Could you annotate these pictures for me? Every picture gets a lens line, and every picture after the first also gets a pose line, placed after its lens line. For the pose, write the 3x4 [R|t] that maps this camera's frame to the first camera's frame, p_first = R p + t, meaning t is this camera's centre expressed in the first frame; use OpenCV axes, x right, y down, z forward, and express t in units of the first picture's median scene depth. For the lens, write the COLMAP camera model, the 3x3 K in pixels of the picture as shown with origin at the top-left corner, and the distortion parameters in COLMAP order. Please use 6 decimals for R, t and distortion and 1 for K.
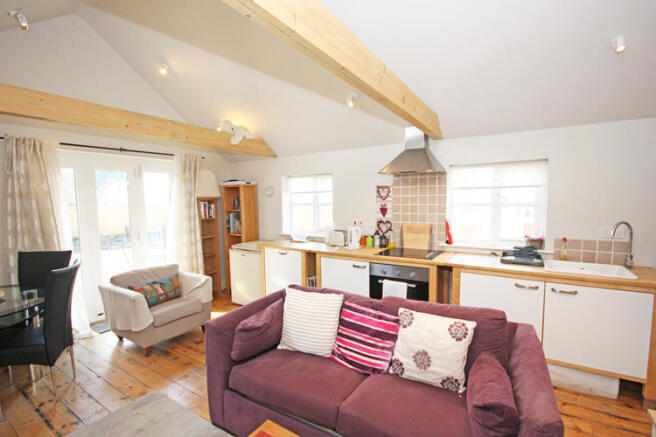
lens RADIAL K [[304.2, 0, 328.0], [0, 304.2, 218.5], [0, 0, 1]] dist [0.000548, -0.000068]
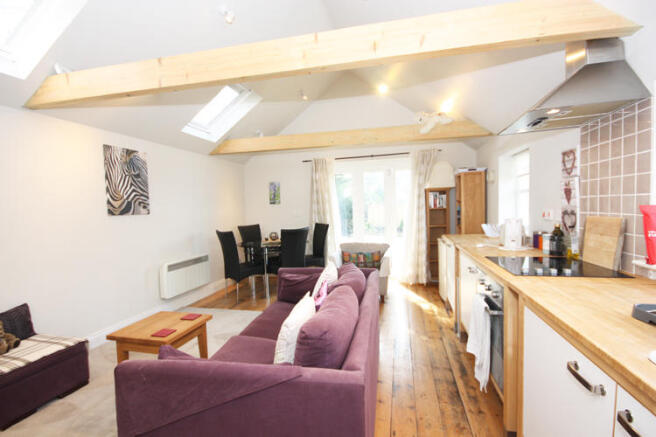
lens RADIAL K [[304.2, 0, 328.0], [0, 304.2, 218.5], [0, 0, 1]] dist [0.000548, -0.000068]
pose [[0.339531, 0.040147, -0.939738, 0.567562], [-0.036476, 0.998899, 0.029495, 0.021717], [0.939887, 0.024264, 0.340621, 0.366727]]
